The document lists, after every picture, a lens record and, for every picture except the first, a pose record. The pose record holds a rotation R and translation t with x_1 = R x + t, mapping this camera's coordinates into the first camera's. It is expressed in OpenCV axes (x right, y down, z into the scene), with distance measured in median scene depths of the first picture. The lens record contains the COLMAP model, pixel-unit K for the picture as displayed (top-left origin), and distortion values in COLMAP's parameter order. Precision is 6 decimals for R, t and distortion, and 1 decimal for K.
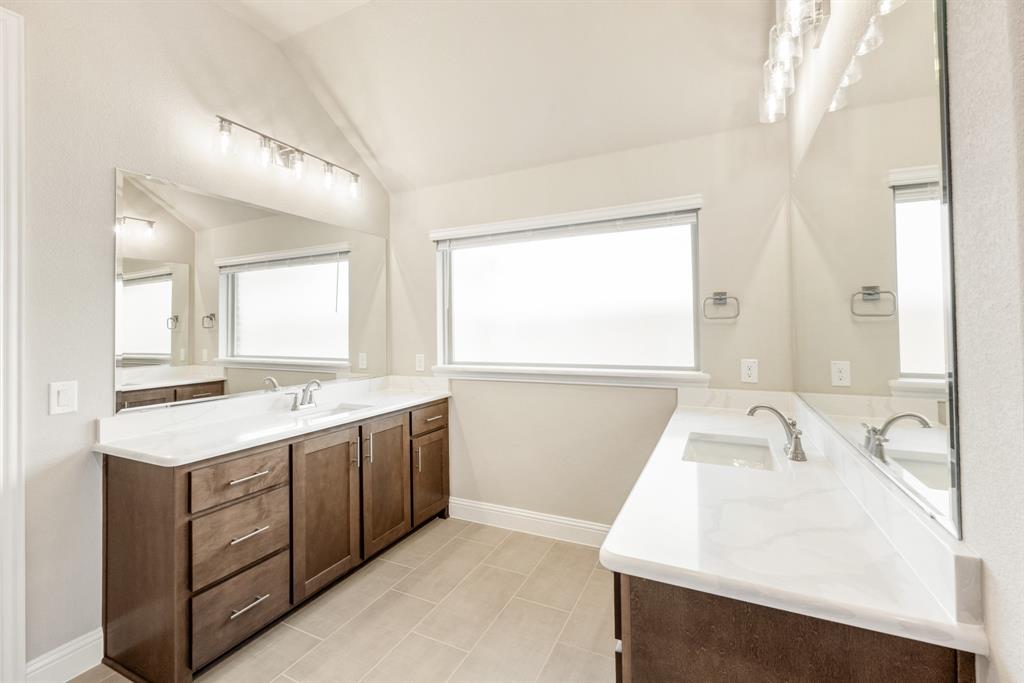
lens RADIAL K [[420.8, 0, 487.7], [0, 420.8, 325.4], [0, 0, 1]] dist [-0.000252, -0.000080]
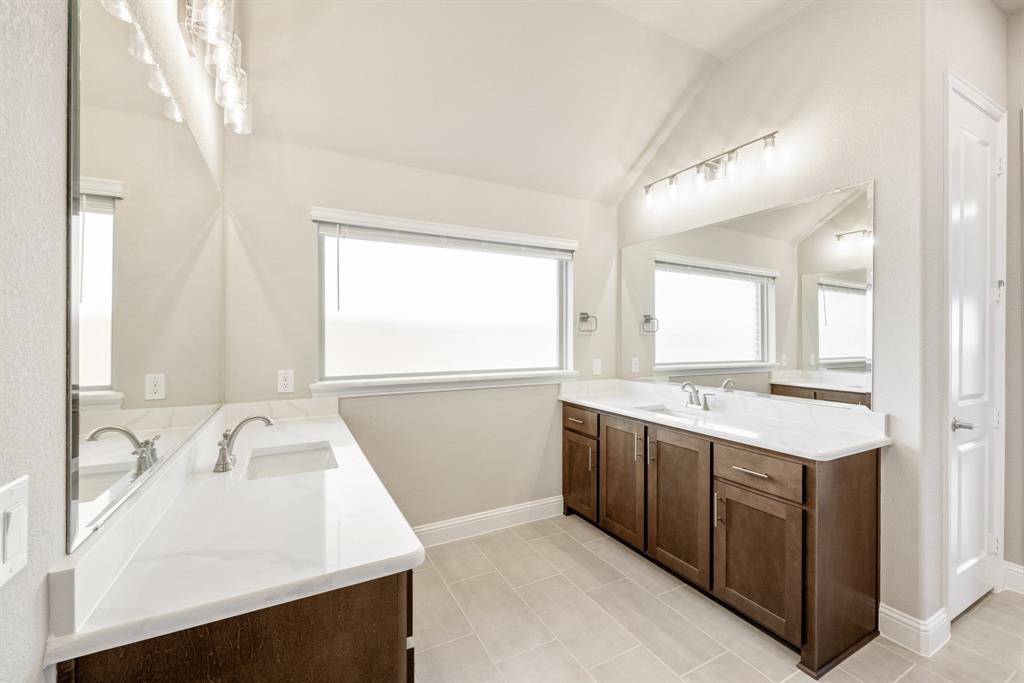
lens RADIAL K [[420.8, 0, 512.0], [0, 420.8, 339.5], [0, 0, 1]] dist [-0.000252, -0.000080]
pose [[0.588447, 0.006639, 0.808508, -0.749288], [-0.013963, 0.999901, 0.001952, 0.012772], [-0.808415, -0.012437, 0.588481, 0.360892]]
